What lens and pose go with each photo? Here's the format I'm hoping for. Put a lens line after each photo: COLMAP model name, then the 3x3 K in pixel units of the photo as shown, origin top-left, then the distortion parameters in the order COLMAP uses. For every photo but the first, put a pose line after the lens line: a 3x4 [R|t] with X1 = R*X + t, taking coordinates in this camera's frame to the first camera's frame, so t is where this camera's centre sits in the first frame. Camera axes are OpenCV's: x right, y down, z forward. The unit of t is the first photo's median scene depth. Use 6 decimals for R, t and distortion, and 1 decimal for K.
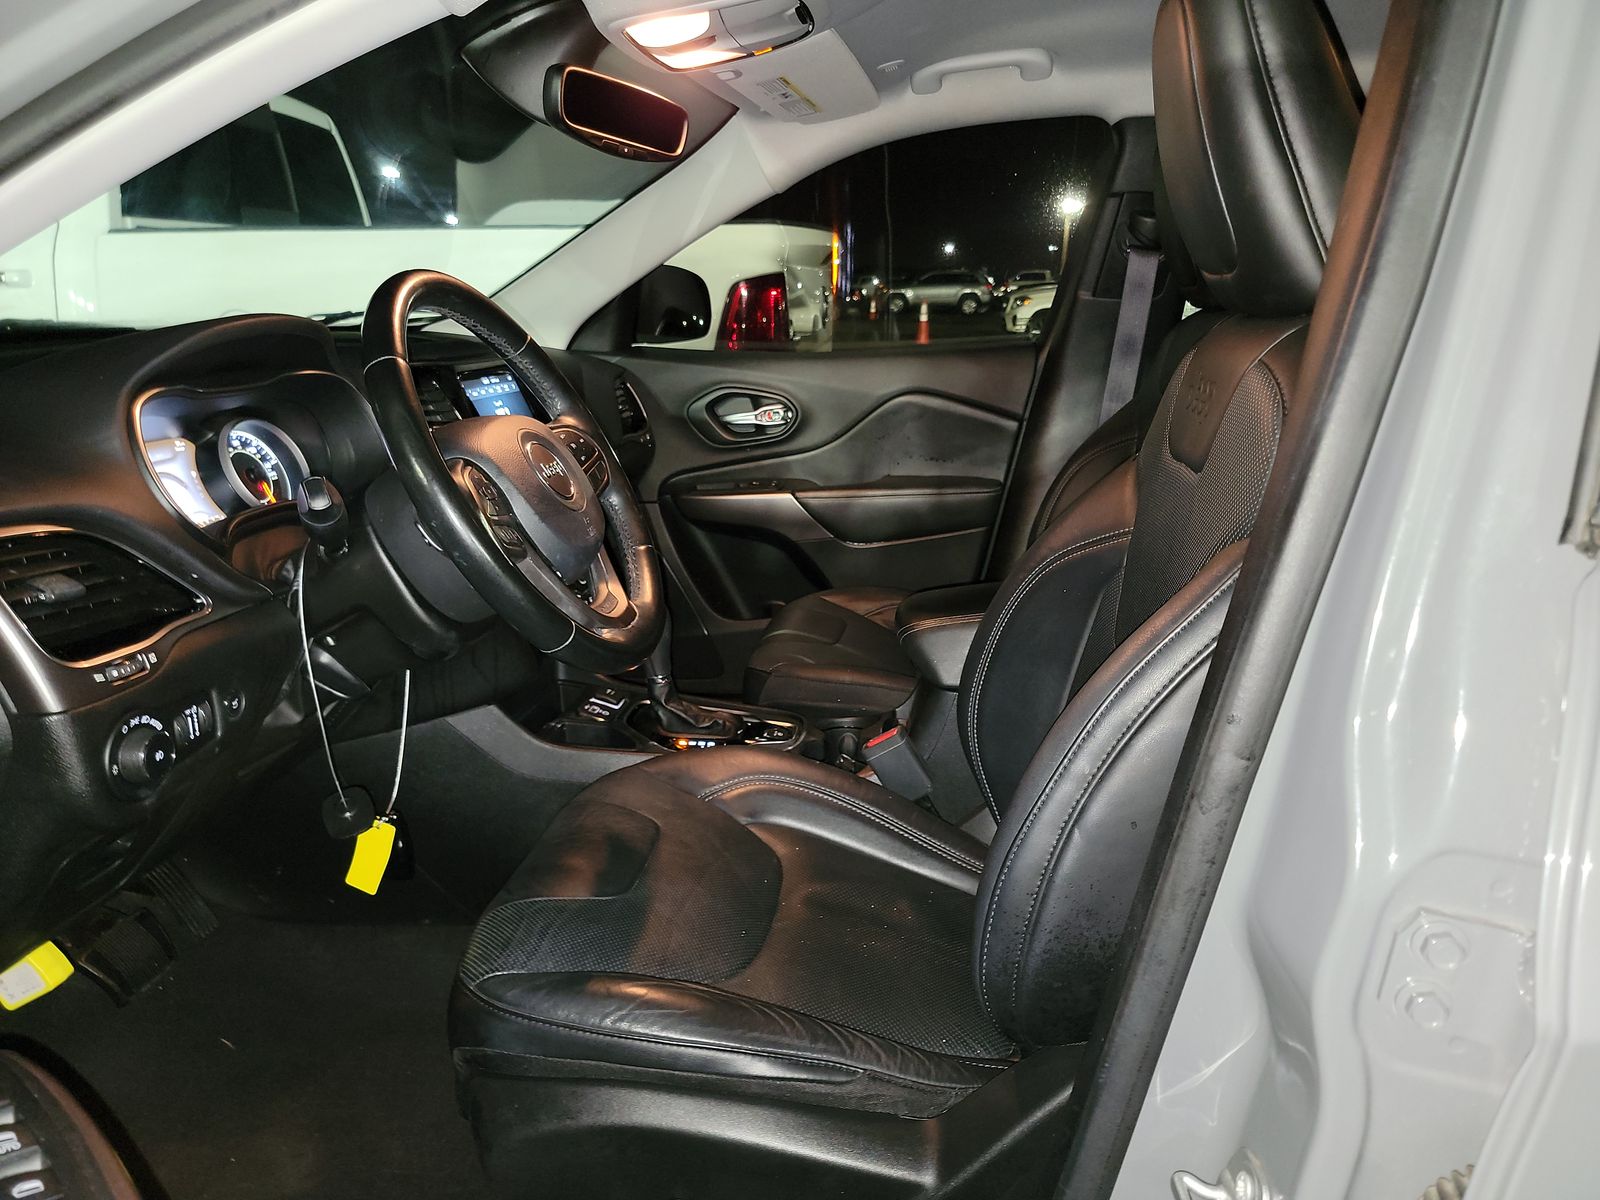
lens RADIAL K [[1135.6, 0, 809.2], [0, 1135.6, 615.8], [0, 0, 1]] dist [-0.001188, -0.006160]
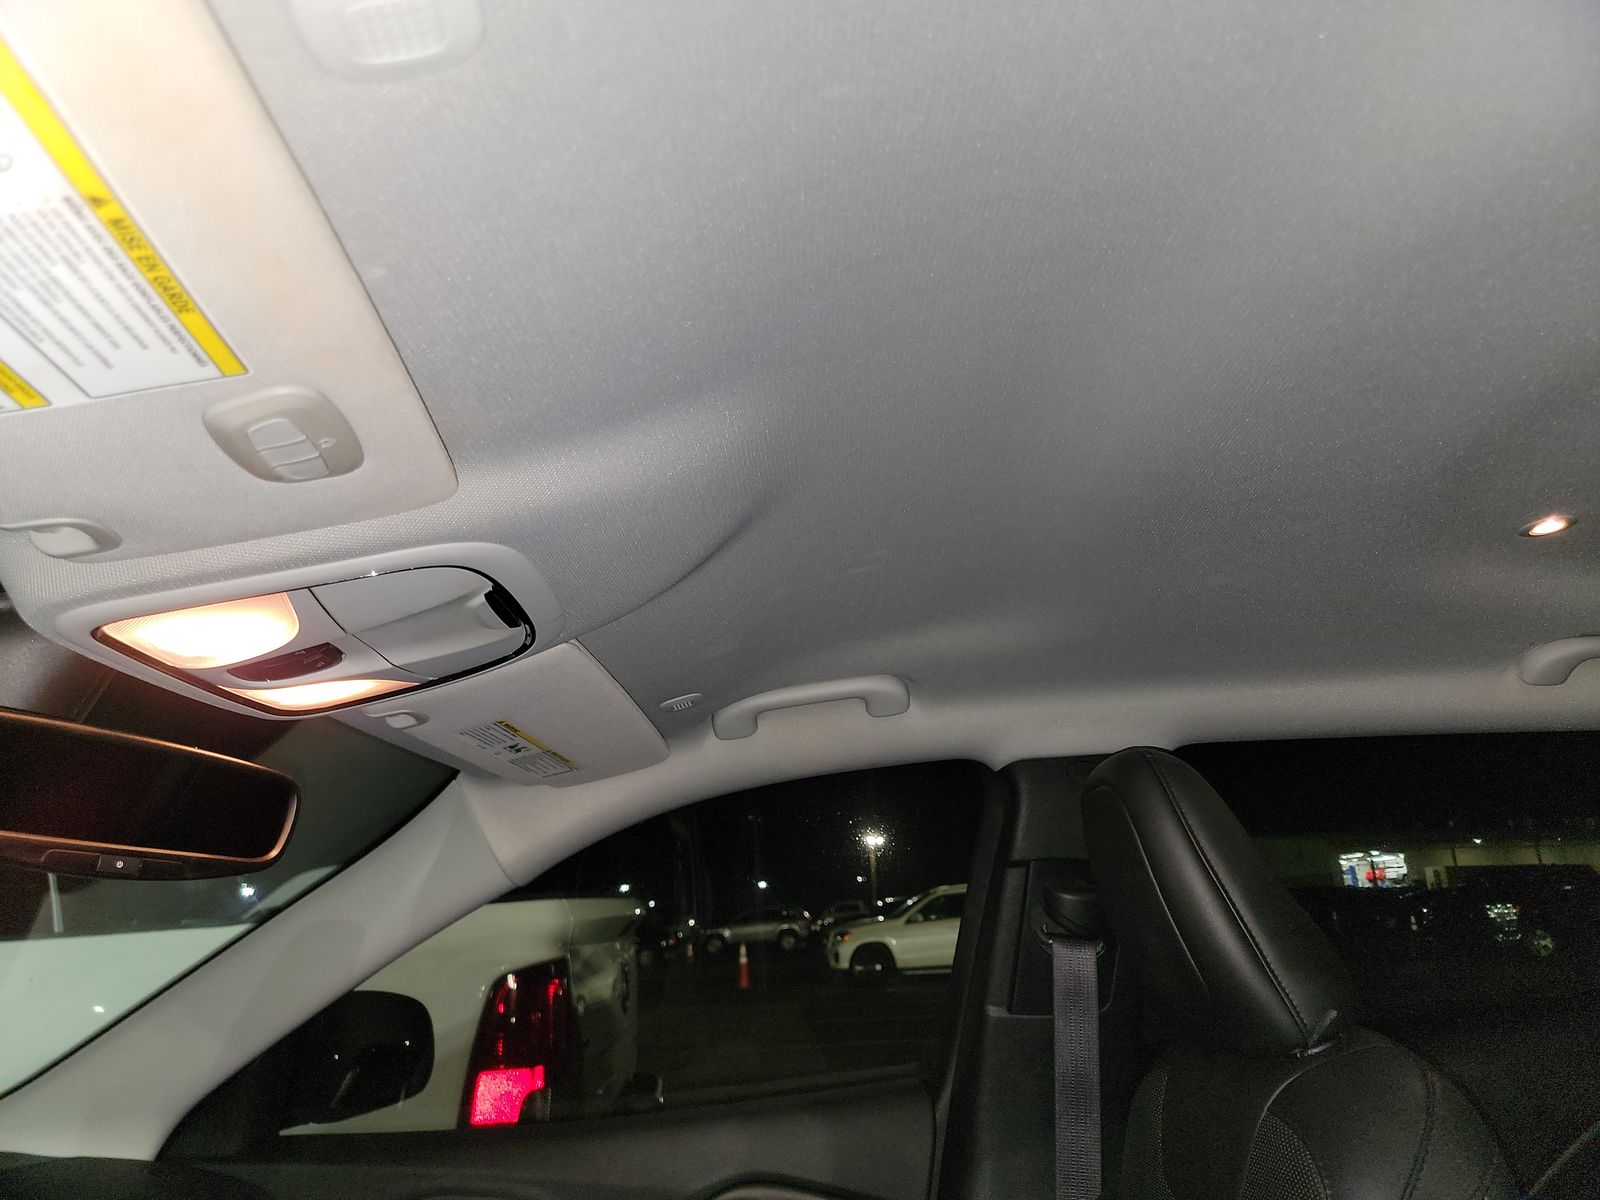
lens RADIAL K [[1135.6, 0, 803.9], [0, 1135.6, 599.5], [0, 0, 1]] dist [-0.001188, -0.006160]
pose [[0.987008, -0.015054, 0.159963, 0.017326], [0.097760, 0.846366, -0.523553, -0.082493], [-0.127506, 0.532389, 0.836842, 0.184182]]
